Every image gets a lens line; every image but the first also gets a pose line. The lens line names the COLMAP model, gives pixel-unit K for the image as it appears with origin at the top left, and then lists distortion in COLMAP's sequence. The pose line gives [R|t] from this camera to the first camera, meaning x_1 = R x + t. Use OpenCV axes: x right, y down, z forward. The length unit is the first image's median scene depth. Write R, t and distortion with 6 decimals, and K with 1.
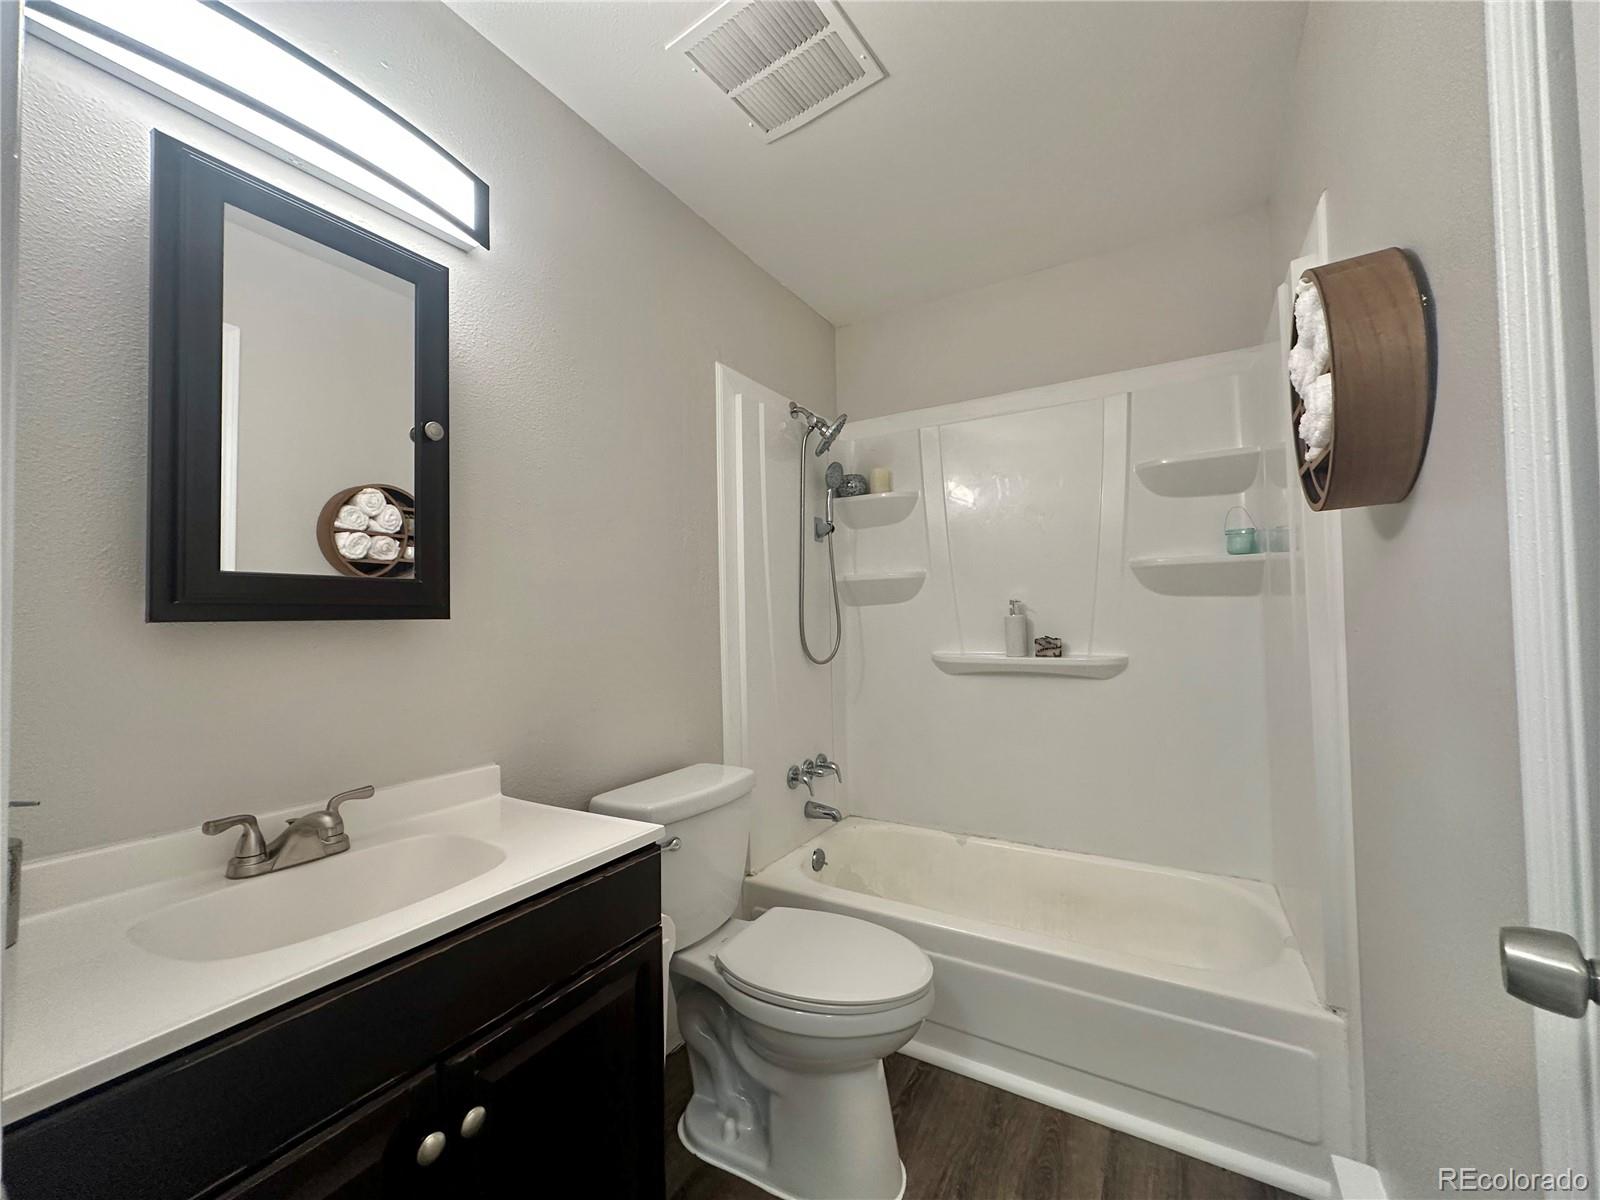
lens RADIAL K [[639.8, 0, 796.8], [0, 639.8, 598.6], [0, 0, 1]] dist [-0.001901, 0.000548]
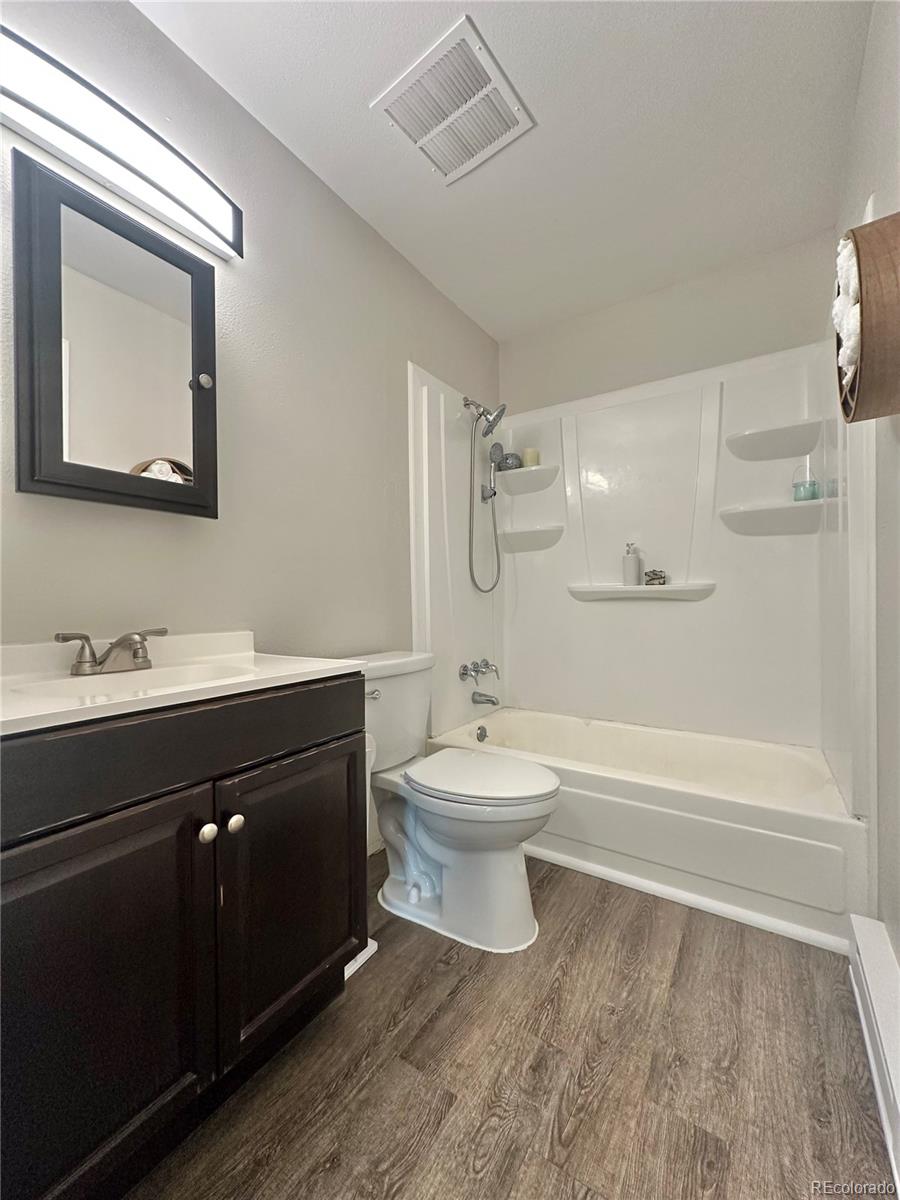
lens RADIAL K [[479.8, 0, 450.0], [0, 479.8, 600.0], [0, 0, 1]] dist [-0.001901, 0.000548]
pose [[0.998860, 0.008271, -0.047004, 0.018372], [-0.006720, 0.999431, 0.033059, 0.134678], [0.047251, -0.032706, 0.998347, -0.033600]]
